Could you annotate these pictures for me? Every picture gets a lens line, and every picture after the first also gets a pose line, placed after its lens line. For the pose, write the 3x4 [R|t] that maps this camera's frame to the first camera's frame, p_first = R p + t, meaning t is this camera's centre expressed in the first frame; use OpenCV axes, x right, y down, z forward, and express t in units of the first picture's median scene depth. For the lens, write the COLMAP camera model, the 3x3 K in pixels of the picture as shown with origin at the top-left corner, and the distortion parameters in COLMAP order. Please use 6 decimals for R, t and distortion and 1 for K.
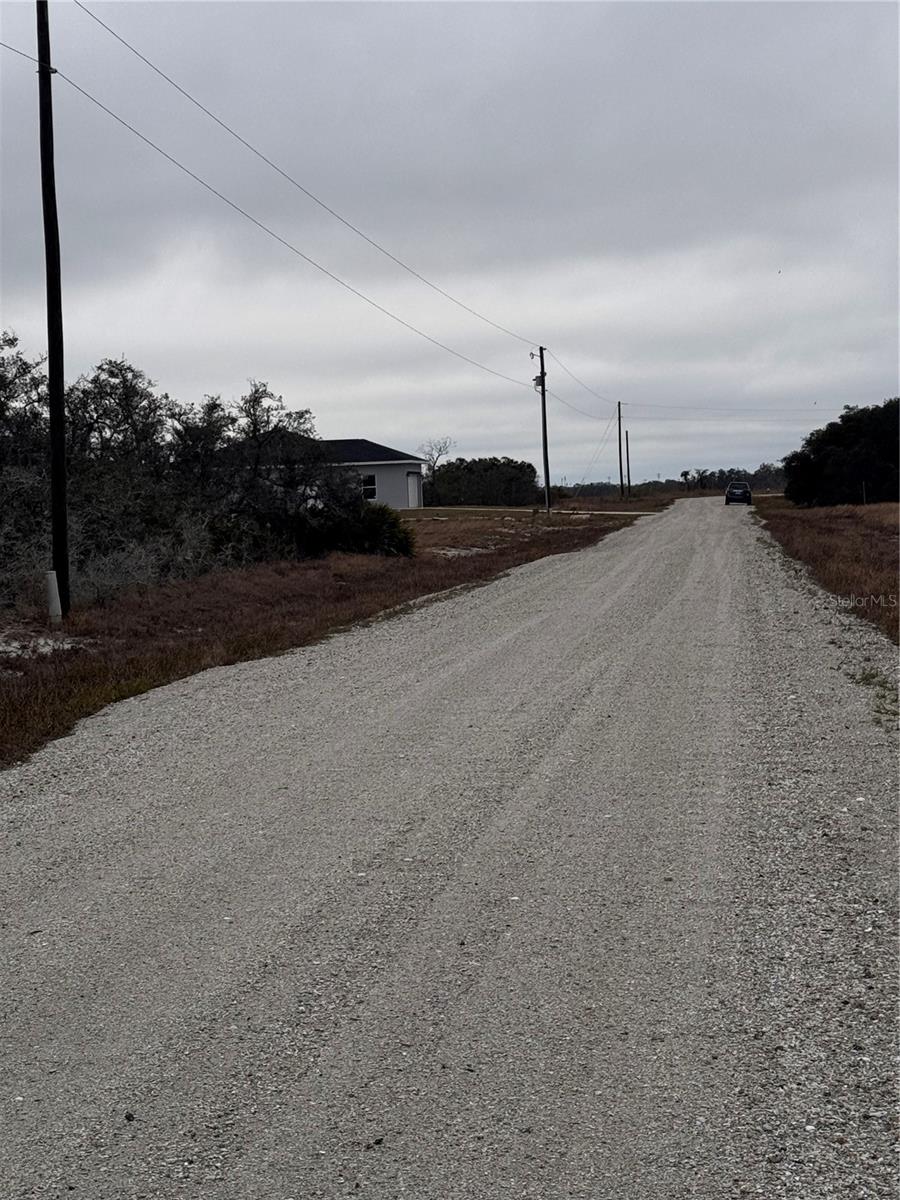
lens RADIAL K [[2443.1, 0, 450.0], [0, 2443.1, 600.0], [0, 0, 1]] dist [0.026685, 0.033672]
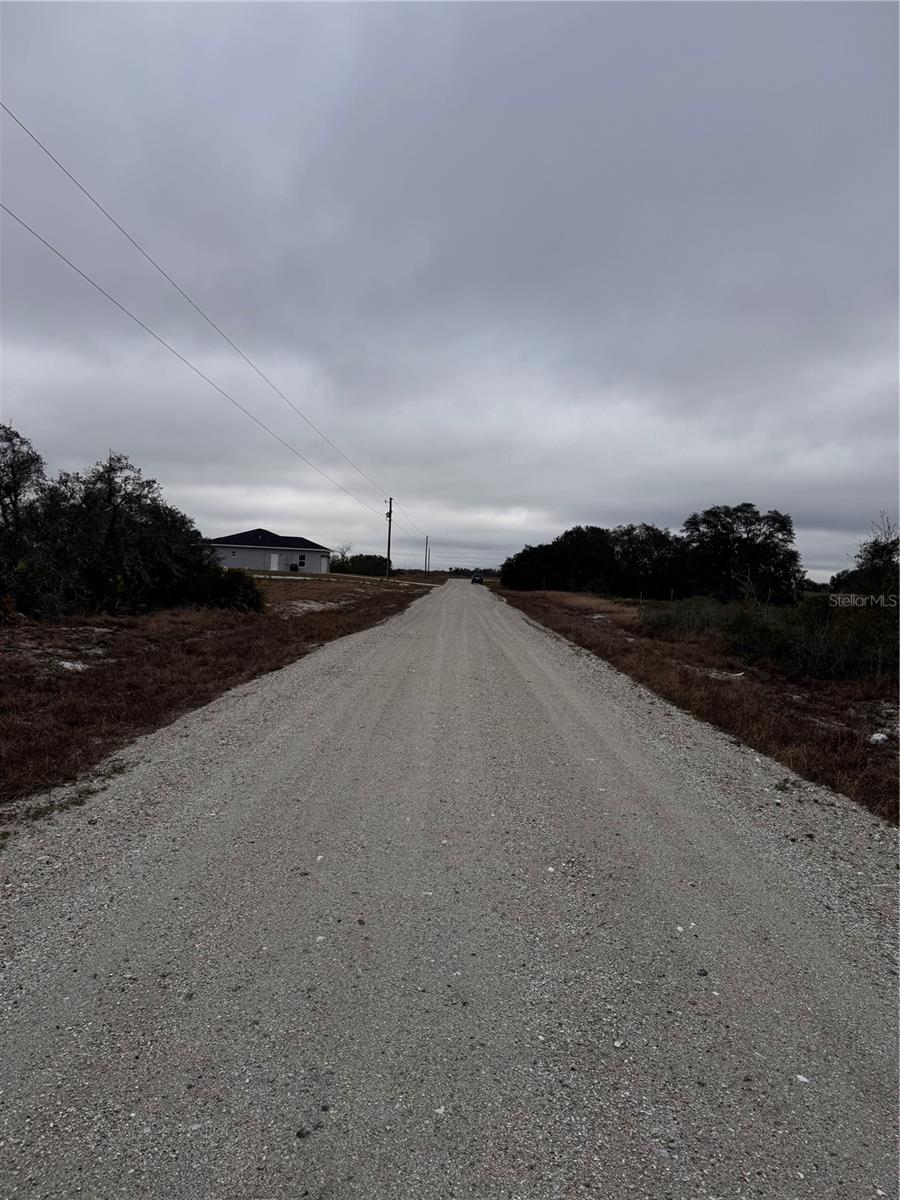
lens RADIAL K [[844.6, 0, 450.0], [0, 844.6, 600.0], [0, 0, 1]] dist [-0.000371, -0.006705]
pose [[0.991265, 0.083800, 0.101839, 0.020452], [-0.082698, 0.996462, -0.015003, -0.013679], [-0.102736, 0.006450, 0.994688, 0.291788]]
